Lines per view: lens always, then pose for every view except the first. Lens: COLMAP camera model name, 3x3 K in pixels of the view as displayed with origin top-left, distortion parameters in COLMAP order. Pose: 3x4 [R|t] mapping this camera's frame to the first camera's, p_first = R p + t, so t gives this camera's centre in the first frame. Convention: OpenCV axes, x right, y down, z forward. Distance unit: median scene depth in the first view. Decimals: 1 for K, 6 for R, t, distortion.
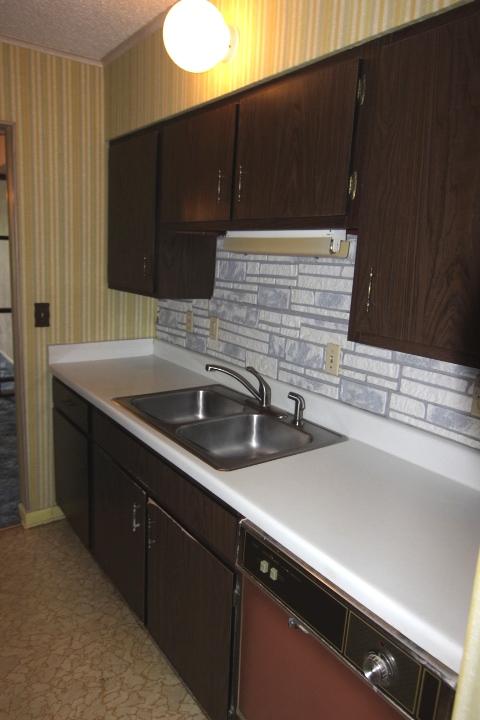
lens RADIAL K [[503.2, 0, 238.9], [0, 503.2, 363.0], [0, 0, 1]] dist [-0.005084, -0.003178]
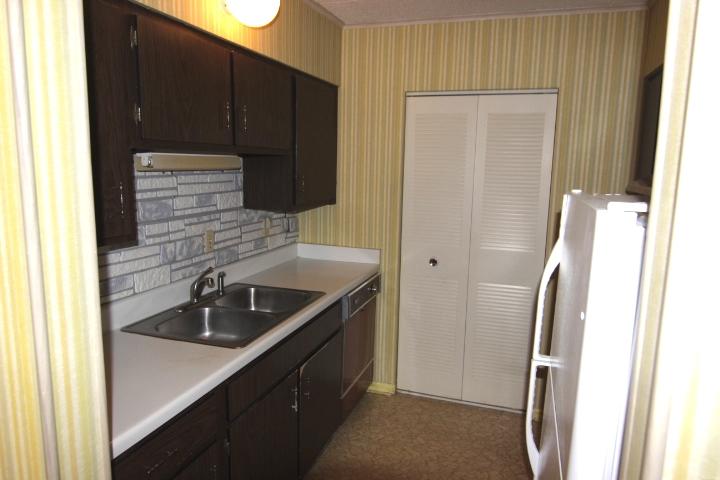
lens RADIAL K [[503.2, 0, 360.0], [0, 503.2, 252.0], [0, 0, 1]] dist [-0.005084, -0.003178]
pose [[-0.586697, -0.204486, 0.783564, -1.079817], [0.117302, 0.935929, 0.332080, -0.368081], [-0.801266, 0.286744, -0.525120, 1.319008]]
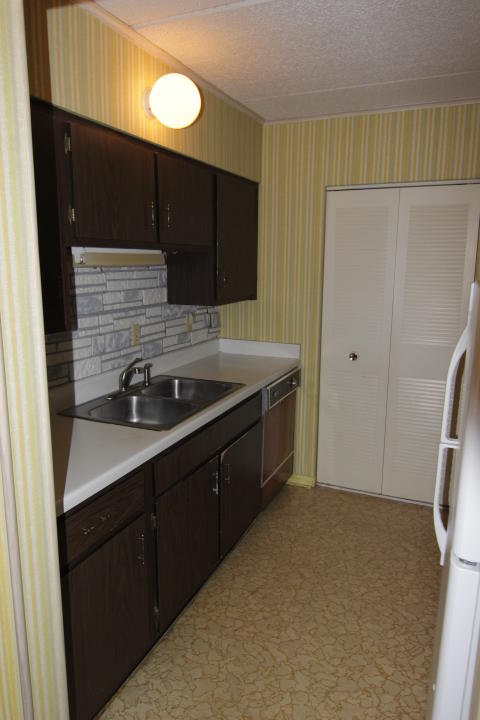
lens RADIAL K [[511.1, 0, 237.3], [0, 511.1, 369.5], [0, 0, 1]] dist [-0.004443, -0.002476]
pose [[-0.511285, -0.231498, 0.827645, -1.148441], [0.147764, 0.925016, 0.350016, -0.368694], [-0.846613, 0.301254, -0.438740, 1.347901]]
